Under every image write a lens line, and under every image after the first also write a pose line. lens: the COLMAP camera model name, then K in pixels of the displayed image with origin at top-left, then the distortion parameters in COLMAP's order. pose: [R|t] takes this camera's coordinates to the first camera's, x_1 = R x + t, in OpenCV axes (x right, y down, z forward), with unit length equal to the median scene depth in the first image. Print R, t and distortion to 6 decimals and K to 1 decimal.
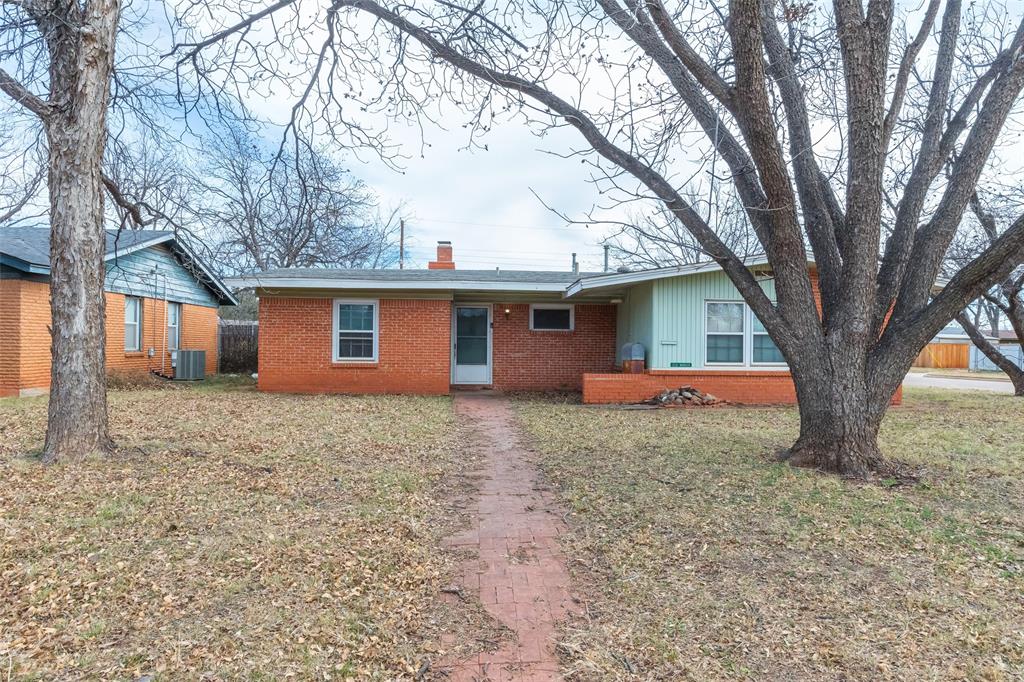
lens RADIAL K [[647.0, 0, 511.0], [0, 647.0, 340.6], [0, 0, 1]] dist [0.000797, 0.000184]
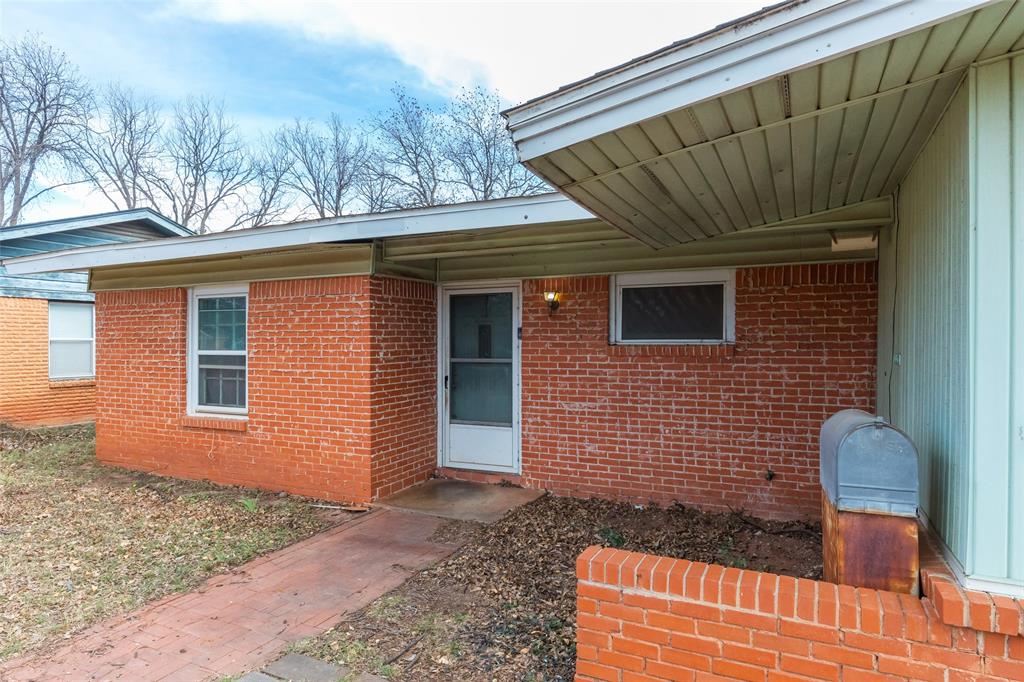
lens RADIAL K [[606.4, 0, 512.8], [0, 606.4, 345.0], [0, 0, 1]] dist [-0.004813, -0.000232]
pose [[0.859436, -0.009009, -0.511164, 0.179623], [0.013781, 0.999890, 0.005549, -0.019659], [0.511058, -0.011813, 0.859465, 0.725338]]
